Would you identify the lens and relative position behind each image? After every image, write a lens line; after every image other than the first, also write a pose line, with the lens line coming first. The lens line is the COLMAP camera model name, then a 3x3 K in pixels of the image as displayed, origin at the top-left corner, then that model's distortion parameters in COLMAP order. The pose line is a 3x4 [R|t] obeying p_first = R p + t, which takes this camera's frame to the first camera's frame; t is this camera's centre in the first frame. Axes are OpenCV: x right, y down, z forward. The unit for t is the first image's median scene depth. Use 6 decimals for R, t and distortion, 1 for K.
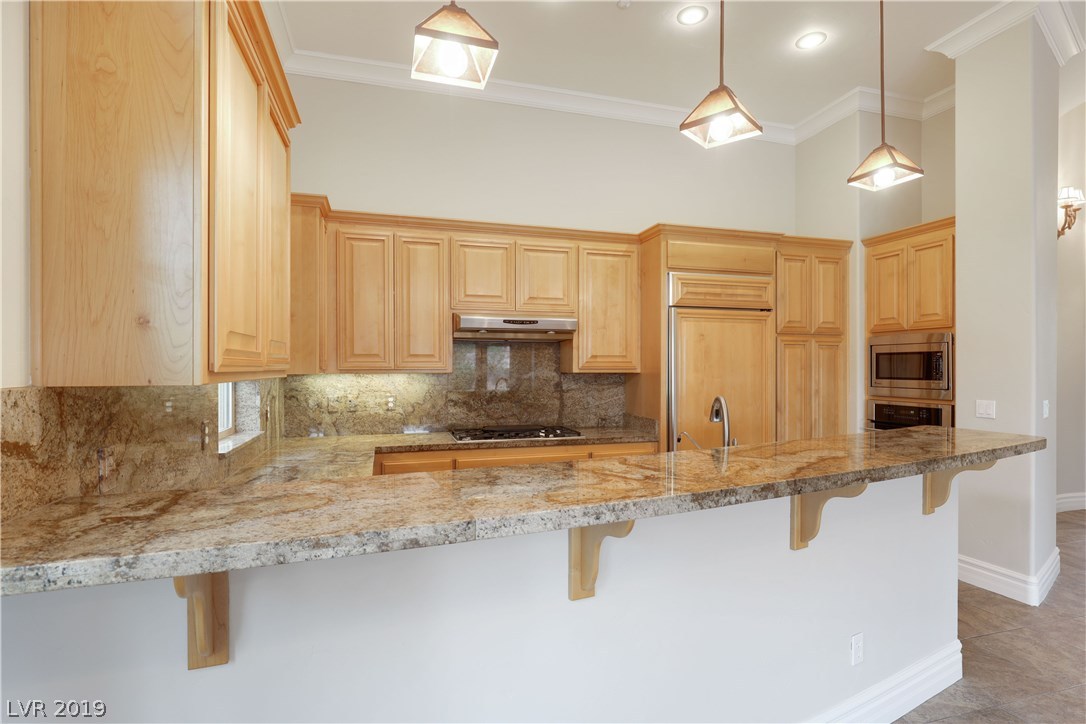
lens RADIAL K [[539.7, 0, 543.5], [0, 539.7, 370.7], [0, 0, 1]] dist [-0.002627, -0.001539]
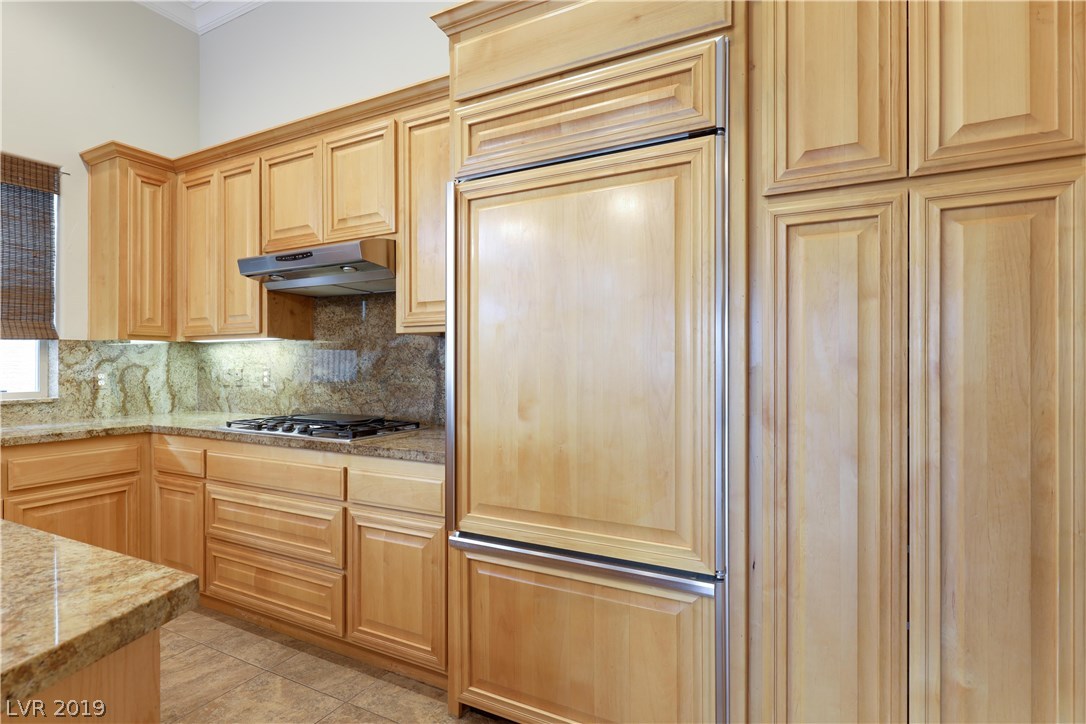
lens RADIAL K [[539.7, 0, 550.6], [0, 539.7, 359.7], [0, 0, 1]] dist [-0.002627, -0.001539]
pose [[0.719446, -0.005736, -0.694525, 0.609226], [-0.002152, 0.999943, -0.010487, 0.039950], [0.694545, 0.009039, 0.719392, 0.705131]]
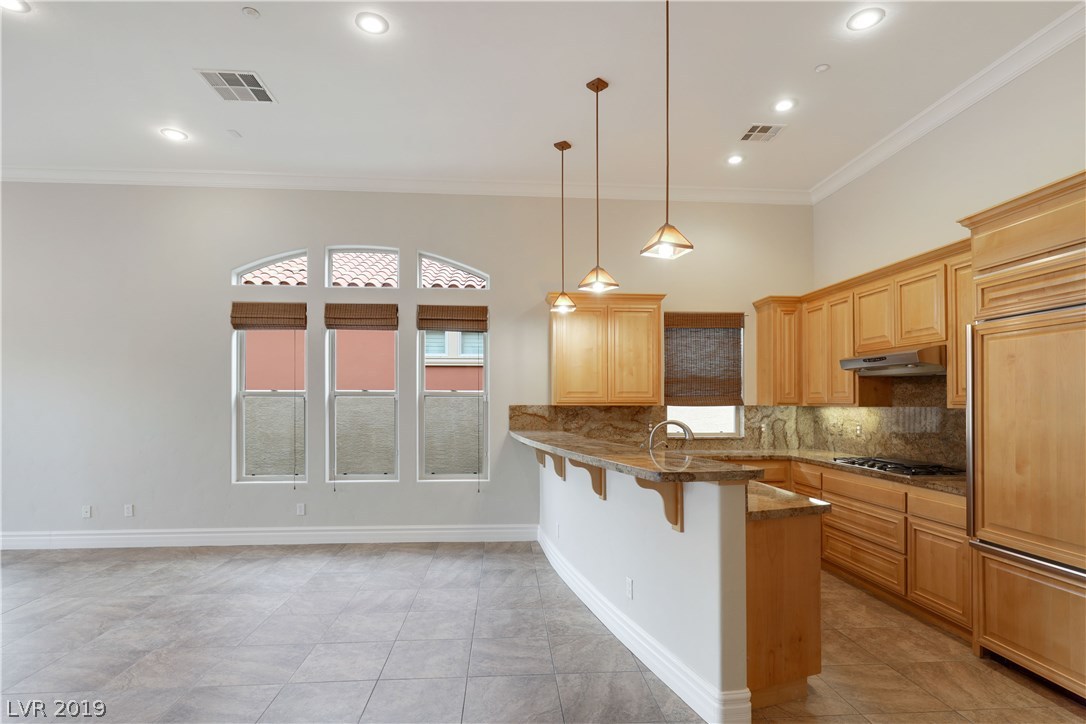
lens RADIAL K [[539.7, 0, 534.5], [0, 539.7, 396.1], [0, 0, 1]] dist [-0.002627, -0.001539]
pose [[-0.231308, -0.008643, -0.972842, 1.092661], [-0.007245, 0.999948, -0.007161, -0.005012], [0.972854, 0.005391, -0.231358, 0.560995]]
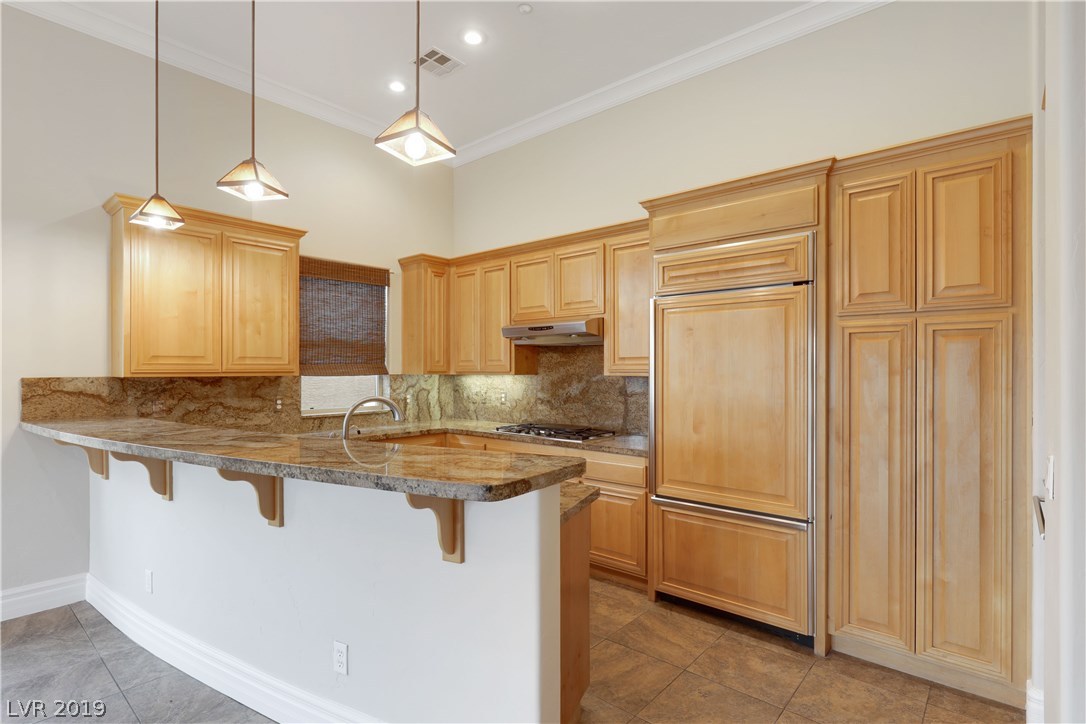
lens RADIAL K [[539.7, 0, 541.0], [0, 539.7, 366.4], [0, 0, 1]] dist [-0.002627, -0.001539]
pose [[0.531761, -0.004803, -0.846881, 0.829606], [-0.004289, 0.999956, -0.008364, -0.004369], [0.846884, 0.008080, 0.531717, 0.403174]]
